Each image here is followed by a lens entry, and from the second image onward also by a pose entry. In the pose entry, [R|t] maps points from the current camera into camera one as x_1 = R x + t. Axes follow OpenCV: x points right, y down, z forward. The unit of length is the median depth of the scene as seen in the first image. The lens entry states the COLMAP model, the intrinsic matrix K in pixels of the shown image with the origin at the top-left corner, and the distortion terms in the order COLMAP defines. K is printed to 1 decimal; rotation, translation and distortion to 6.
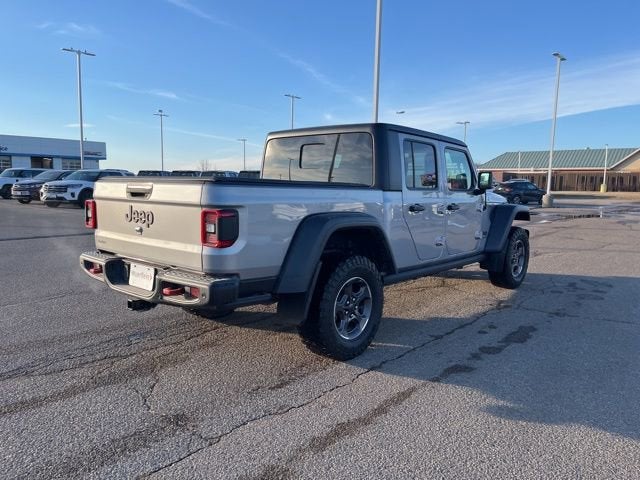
lens RADIAL K [[475.2, 0, 323.7], [0, 475.2, 240.6], [0, 0, 1]] dist [0.039896, -0.030302]
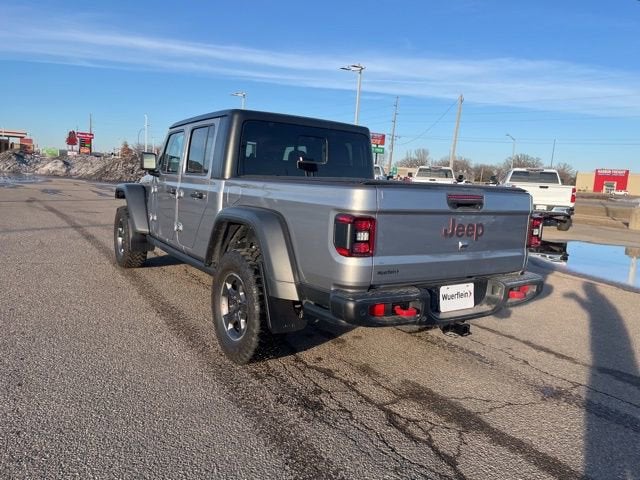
lens RADIAL K [[475.2, 0, 319.2], [0, 475.2, 239.6], [0, 0, 1]] dist [0.039896, -0.030302]
pose [[0.271740, -0.127542, 0.953882, -1.291738], [0.057473, 0.991561, 0.116207, -0.149867], [-0.960653, 0.023245, 0.276777, 1.004451]]
